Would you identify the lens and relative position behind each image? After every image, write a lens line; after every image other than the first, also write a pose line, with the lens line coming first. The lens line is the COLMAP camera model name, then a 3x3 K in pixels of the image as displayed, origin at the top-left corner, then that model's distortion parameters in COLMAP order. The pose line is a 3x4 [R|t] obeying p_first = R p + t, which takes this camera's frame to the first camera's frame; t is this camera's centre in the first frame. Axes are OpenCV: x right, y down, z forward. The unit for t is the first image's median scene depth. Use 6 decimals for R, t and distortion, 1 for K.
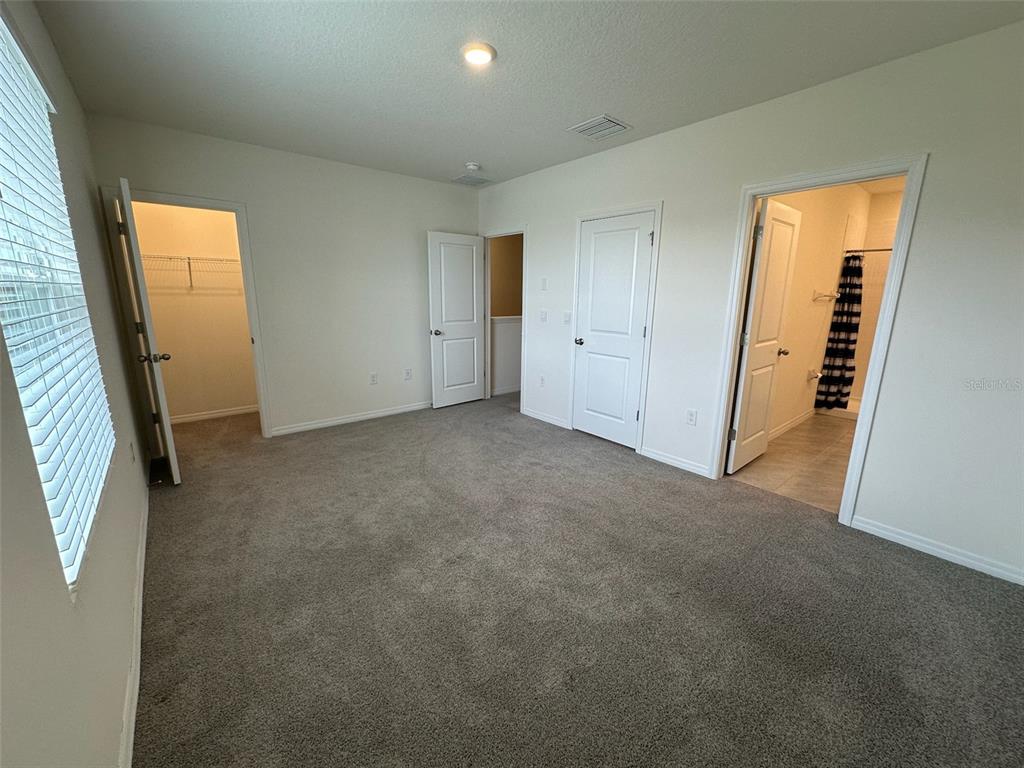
lens RADIAL K [[410.2, 0, 512.0], [0, 410.2, 384.0], [0, 0, 1]] dist [-0.004242, 0.000746]
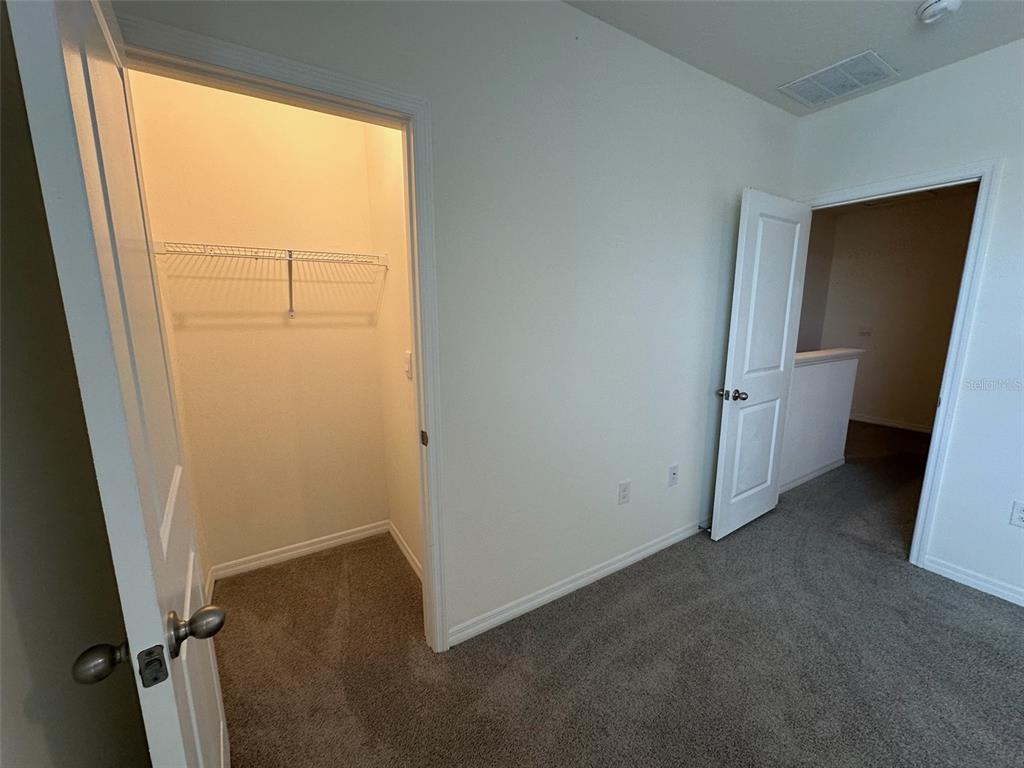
lens RADIAL K [[410.2, 0, 512.0], [0, 410.2, 384.0], [0, 0, 1]] dist [-0.004242, 0.000746]
pose [[0.989851, 0.009899, -0.141762, -0.419482], [-0.016238, 0.998916, -0.043631, -0.123565], [0.141177, 0.045490, 0.988939, 0.514684]]
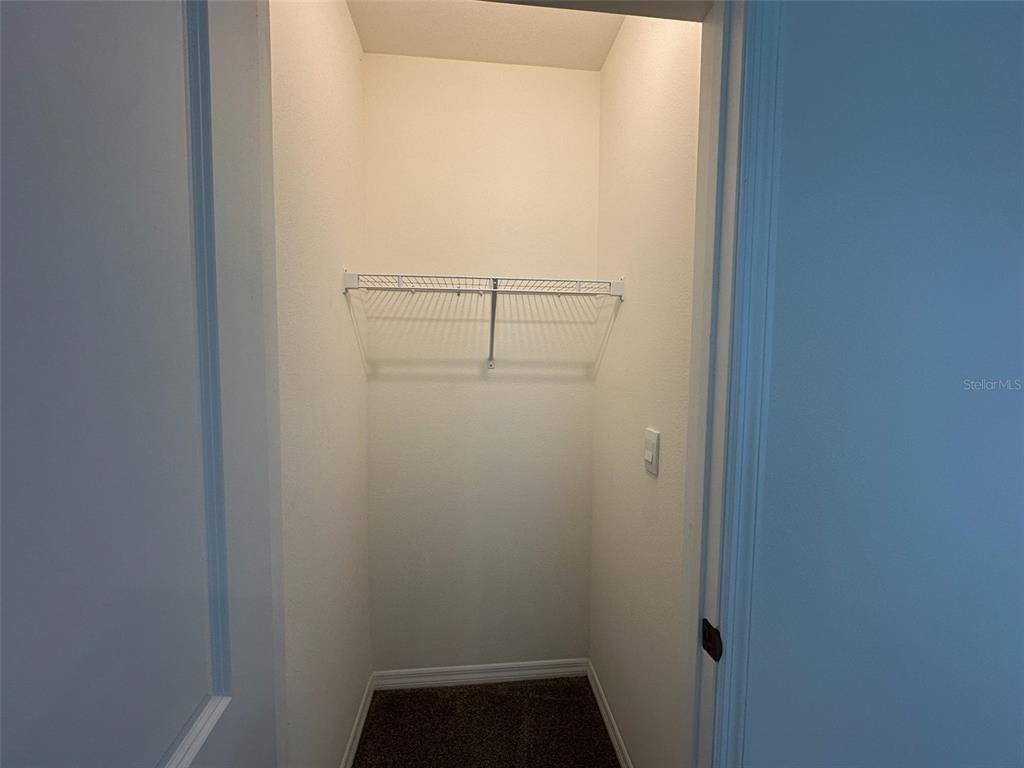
lens RADIAL K [[410.2, 0, 512.0], [0, 410.2, 384.0], [0, 0, 1]] dist [-0.004242, 0.000746]
pose [[0.824984, 0.029913, -0.564364, -0.523938], [-0.125333, 0.983416, -0.131087, -0.159659], [0.551084, 0.178878, 0.815052, 0.669323]]
